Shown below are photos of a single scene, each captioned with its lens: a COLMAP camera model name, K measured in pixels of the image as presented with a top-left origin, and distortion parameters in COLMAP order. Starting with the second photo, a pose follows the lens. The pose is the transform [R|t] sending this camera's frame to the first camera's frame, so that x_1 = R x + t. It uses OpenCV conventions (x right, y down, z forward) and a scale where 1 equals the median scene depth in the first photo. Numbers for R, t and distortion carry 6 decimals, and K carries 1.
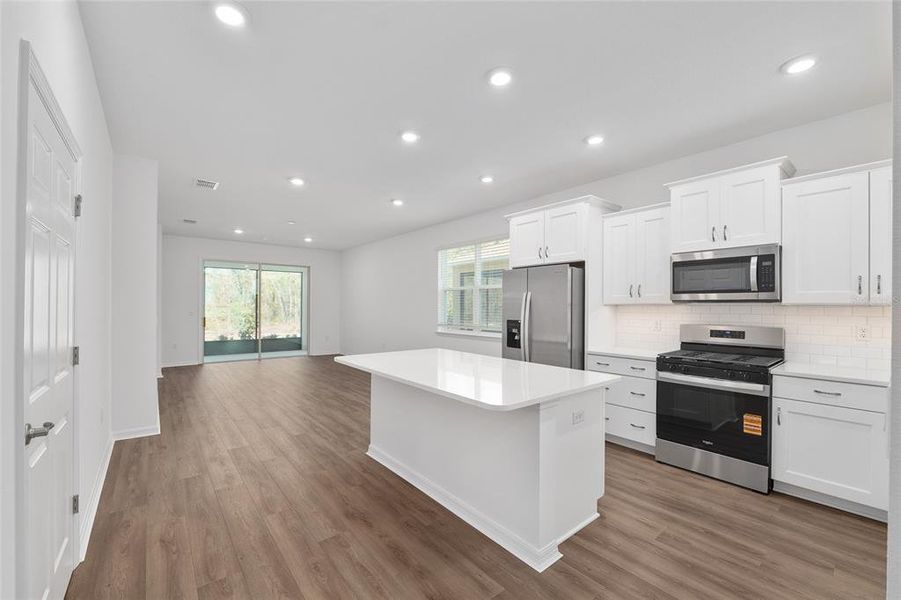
lens RADIAL K [[375.6, 0, 450.4], [0, 375.6, 306.5], [0, 0, 1]] dist [-0.000473, -0.000113]
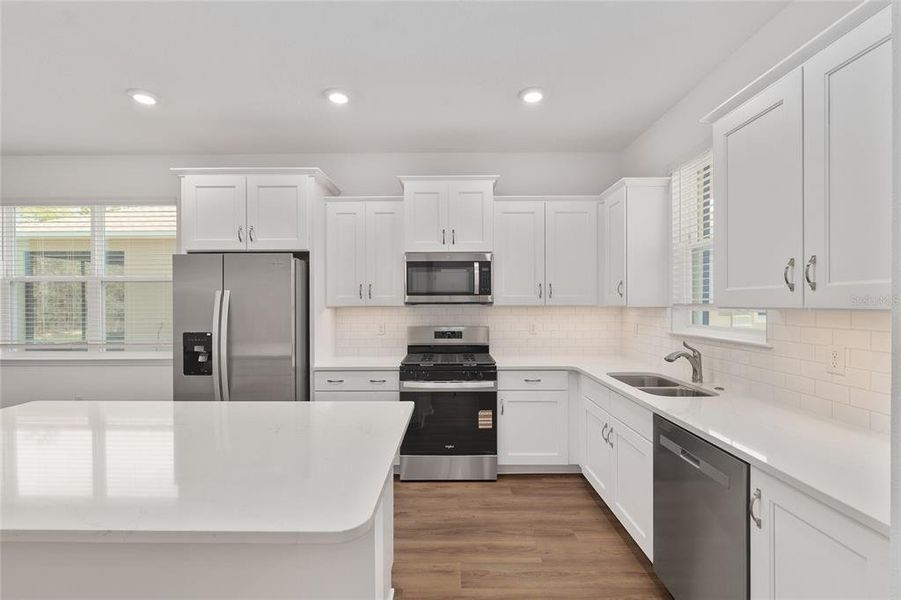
lens RADIAL K [[396.3, 0, 447.4], [0, 396.3, 303.0], [0, 0, 1]] dist [0.001049, 0.000241]
pose [[0.635978, -0.007667, 0.771669, -0.111206], [0.007271, 0.999966, 0.003943, -0.018908], [-0.771673, 0.003103, 0.636012, 0.309882]]
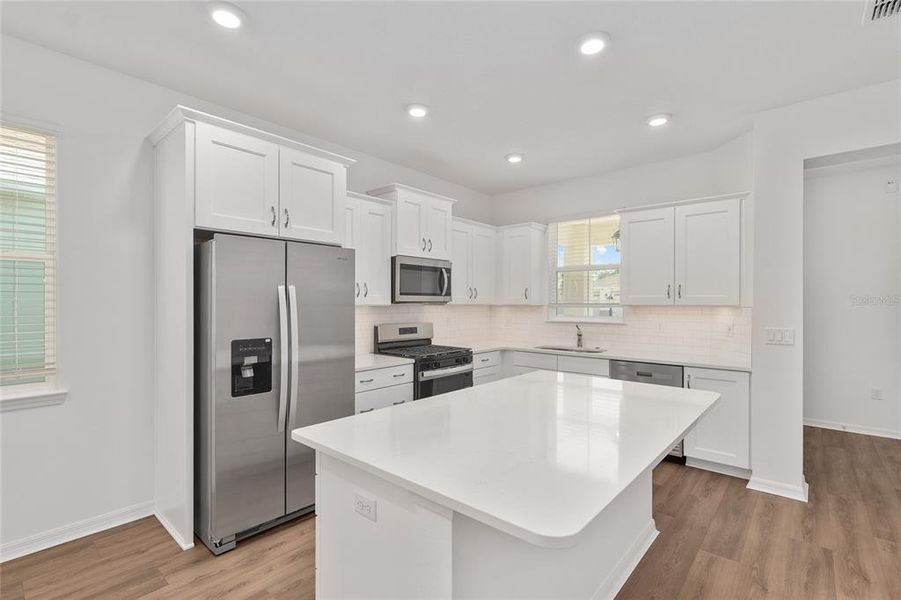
lens RADIAL K [[421.1, 0, 452.6], [0, 421.1, 303.0], [0, 0, 1]] dist [0.010540, -0.000315]
pose [[-0.178524, -0.008622, 0.983898, -0.573508], [-0.001081, 0.999963, 0.008567, -0.023244], [-0.983935, 0.000466, -0.178526, 1.114649]]
